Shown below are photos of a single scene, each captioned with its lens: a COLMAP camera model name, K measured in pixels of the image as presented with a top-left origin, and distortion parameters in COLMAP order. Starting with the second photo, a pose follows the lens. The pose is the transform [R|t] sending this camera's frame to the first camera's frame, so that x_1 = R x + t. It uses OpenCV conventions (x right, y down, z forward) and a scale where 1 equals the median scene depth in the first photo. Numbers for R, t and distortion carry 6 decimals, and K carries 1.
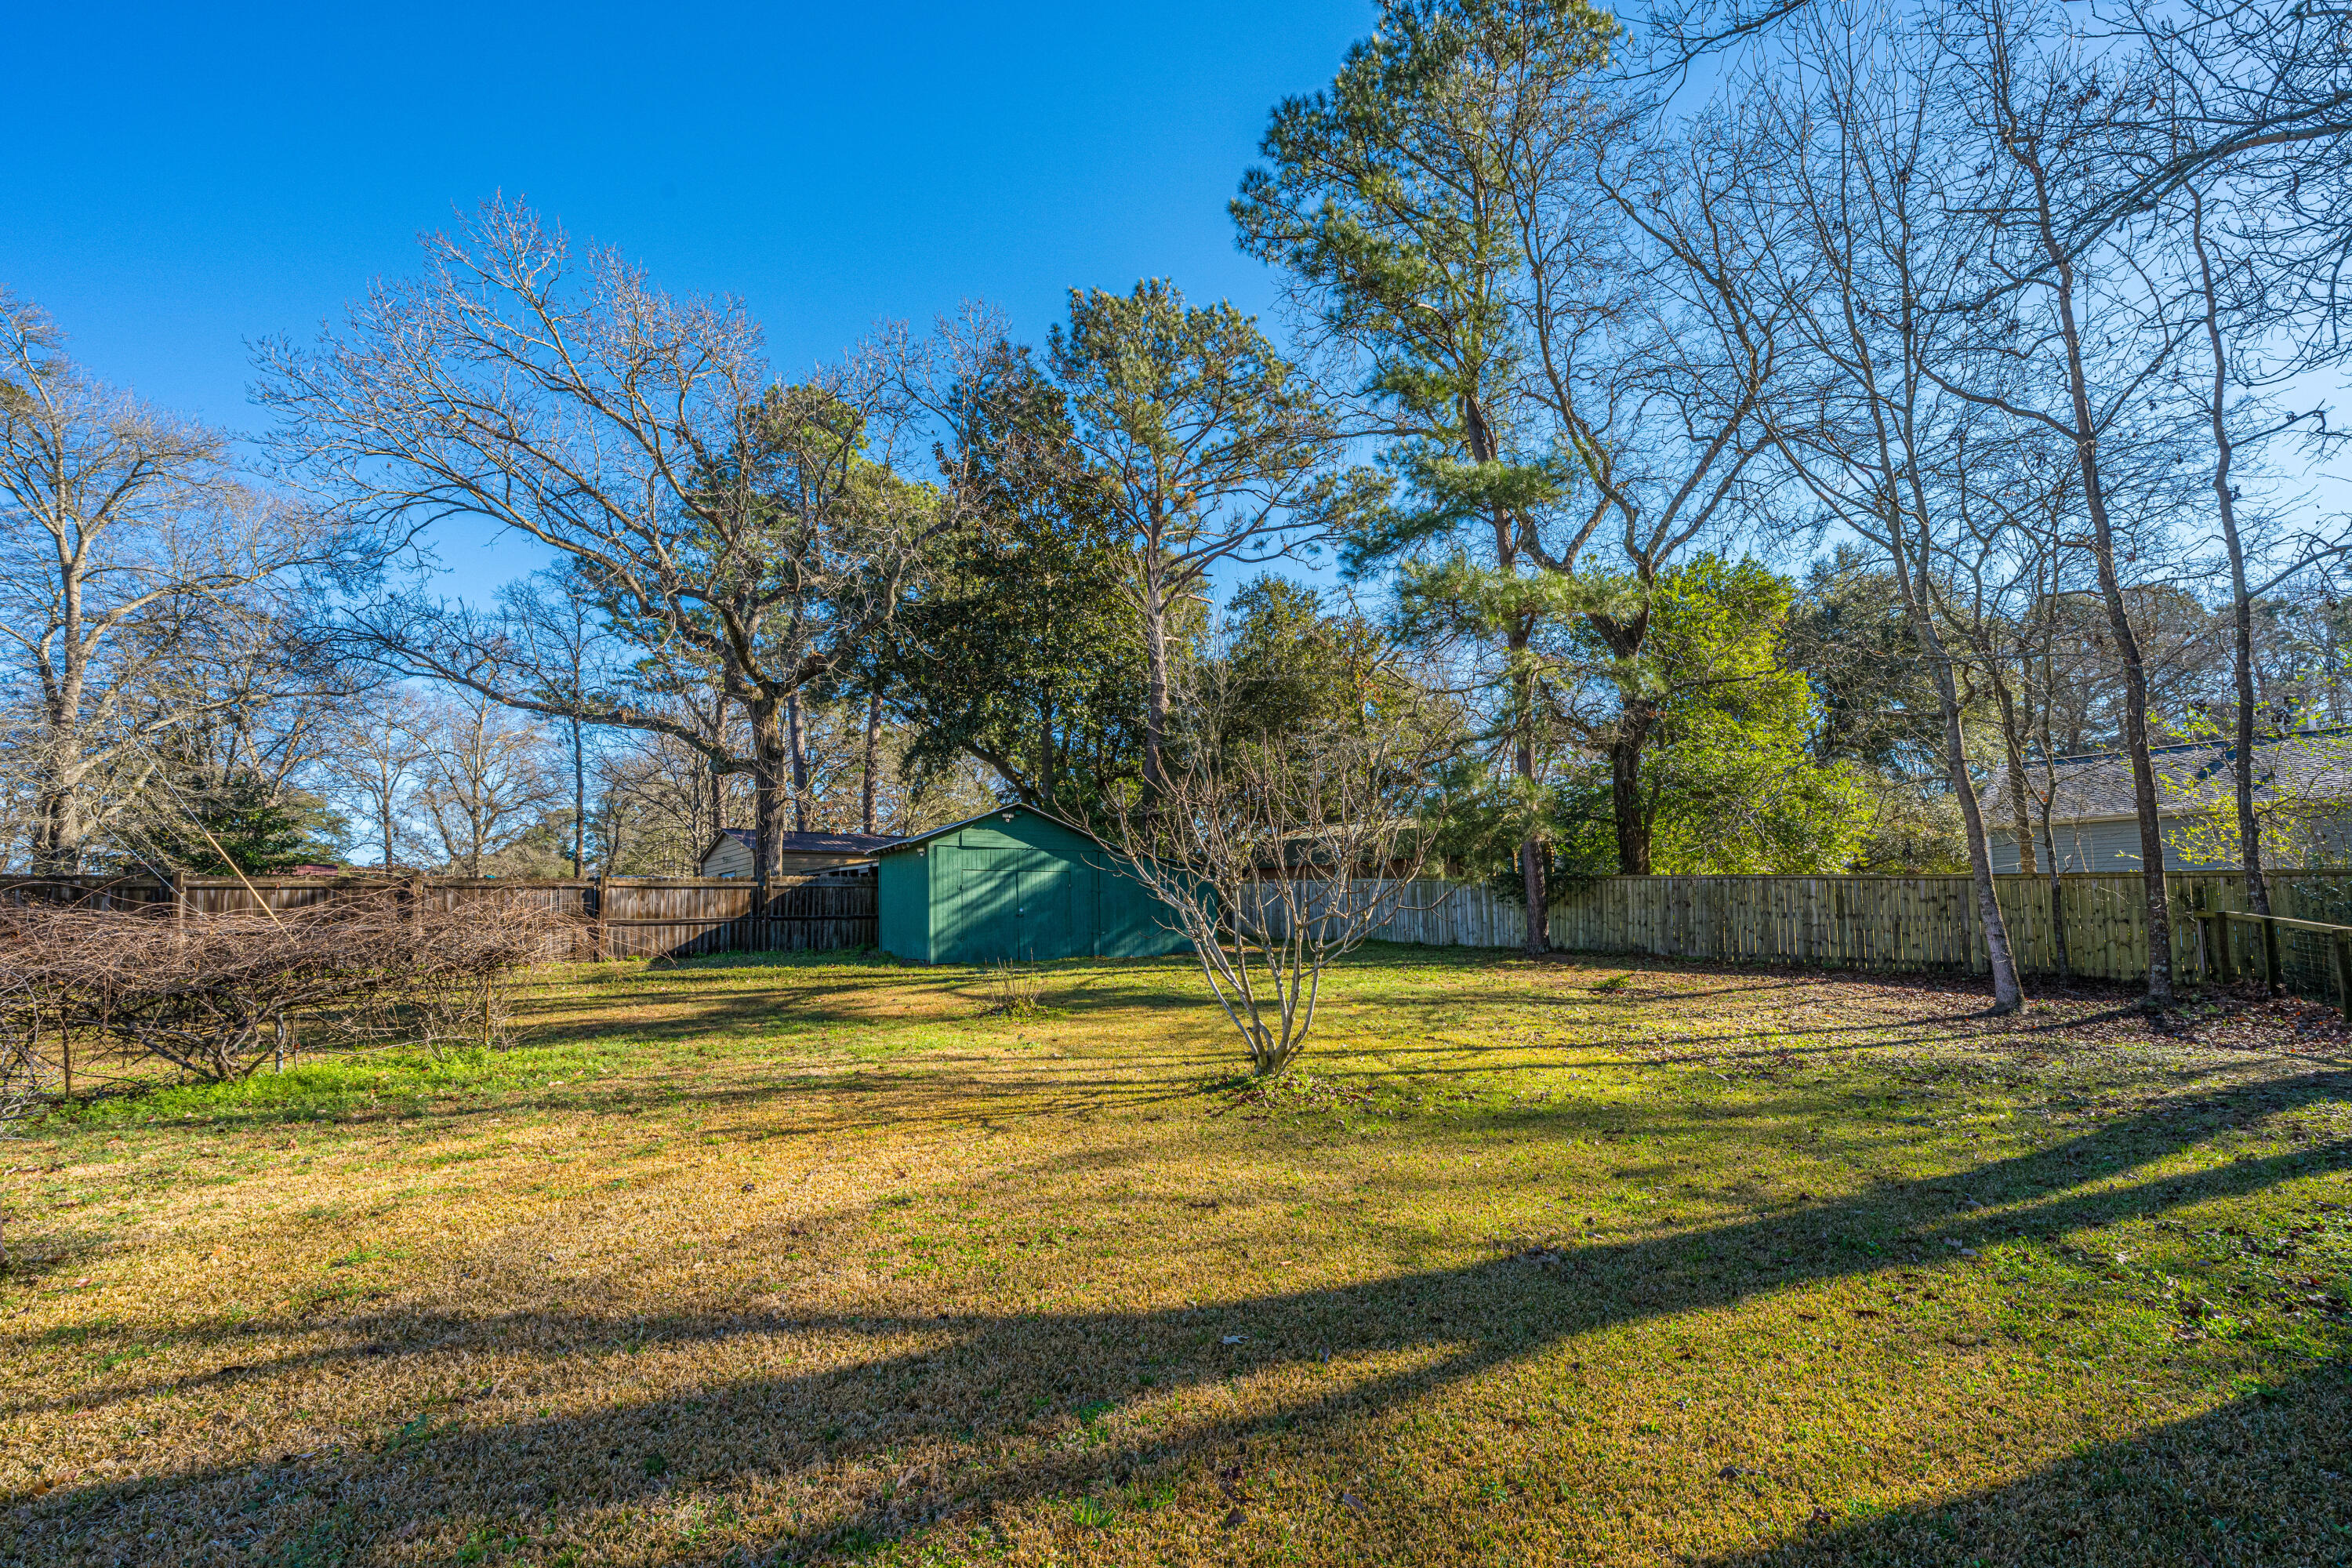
lens RADIAL K [[947.1, 0, 1224.9], [0, 947.1, 785.8], [0, 0, 1]] dist [0.000163, -0.000021]
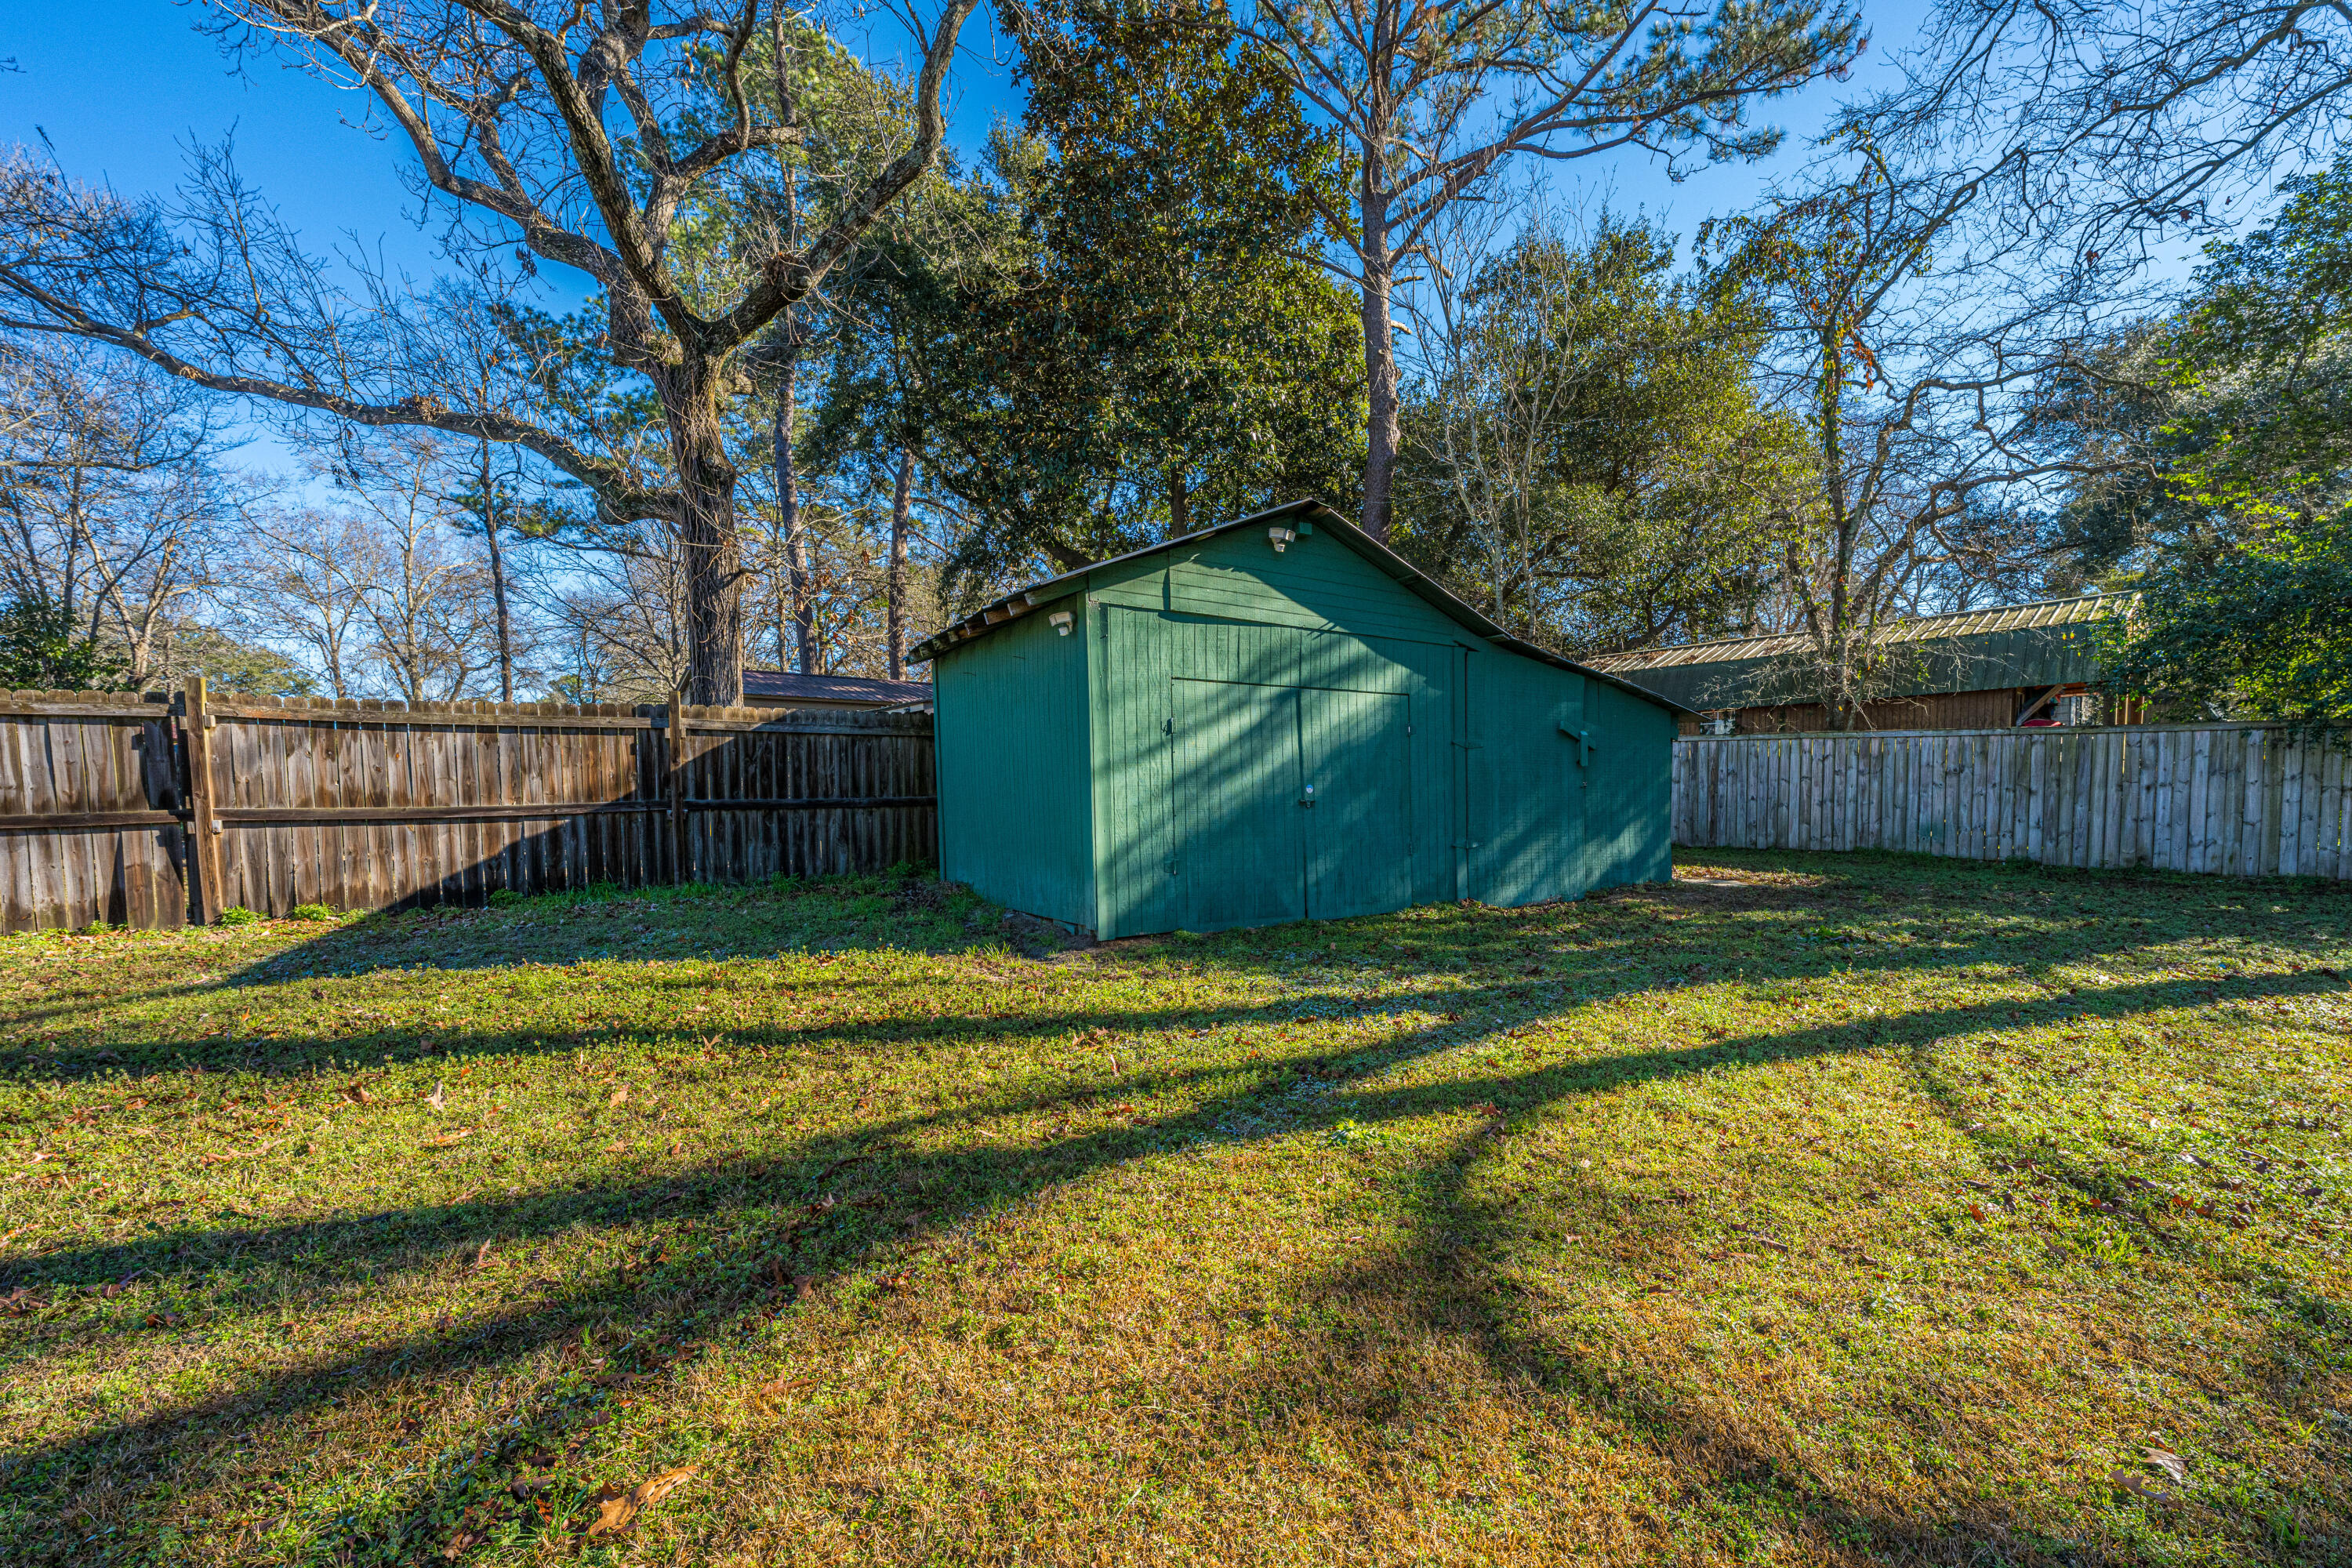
lens RADIAL K [[943.0, 0, 1176.2], [0, 943.0, 778.8], [0, 0, 1]] dist [0.000424, 0.000045]
pose [[0.997640, 0.004719, -0.068504, -0.242954], [0.003513, 0.992822, 0.119554, 0.081112], [0.068576, -0.119512, 0.990462, 0.620542]]
